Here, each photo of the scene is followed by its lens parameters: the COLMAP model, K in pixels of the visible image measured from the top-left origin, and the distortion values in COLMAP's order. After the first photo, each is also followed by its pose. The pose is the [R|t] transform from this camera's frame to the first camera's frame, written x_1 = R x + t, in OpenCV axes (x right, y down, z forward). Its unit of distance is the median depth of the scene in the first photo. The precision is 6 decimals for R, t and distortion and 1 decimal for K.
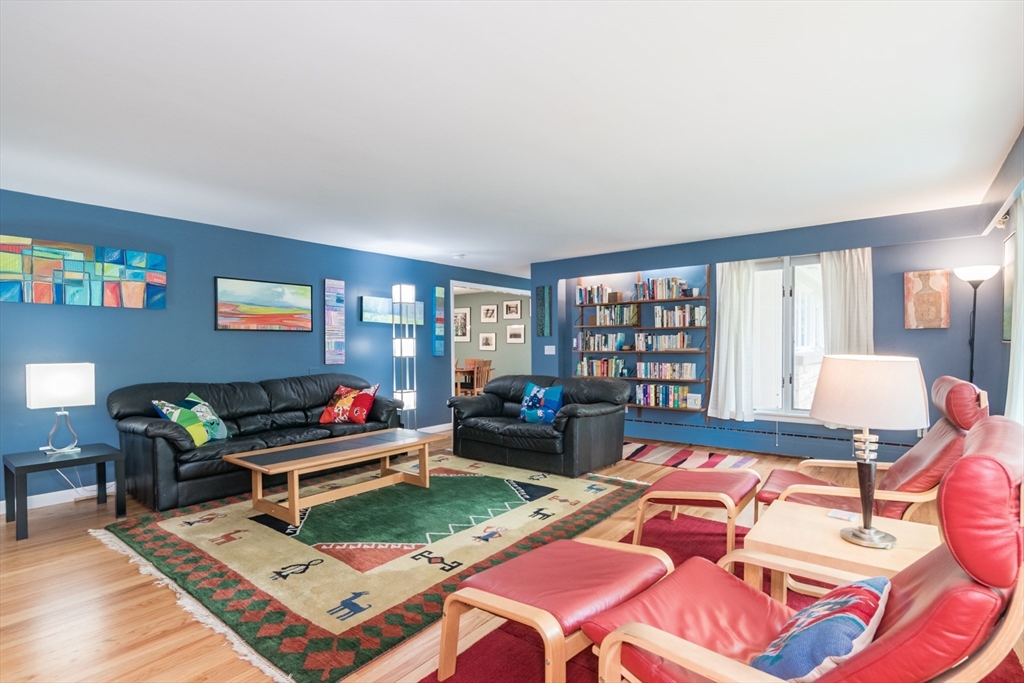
lens RADIAL K [[499.1, 0, 521.5], [0, 499.1, 349.3], [0, 0, 1]] dist [-0.011447, -0.002109]
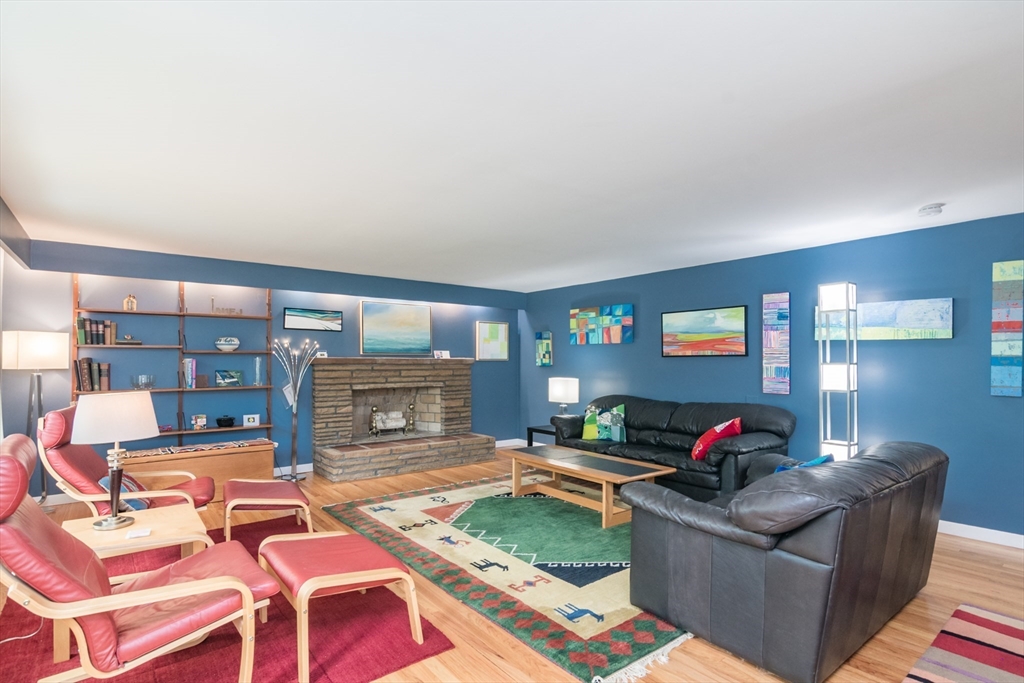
lens RADIAL K [[499.1, 0, 491.6], [0, 499.1, 348.8], [0, 0, 1]] dist [-0.011447, -0.002109]
pose [[-0.262677, -0.020910, -0.964657, 0.755334], [-0.007940, 0.999778, -0.019509, -0.034860], [0.964851, 0.002535, -0.262785, 1.028296]]
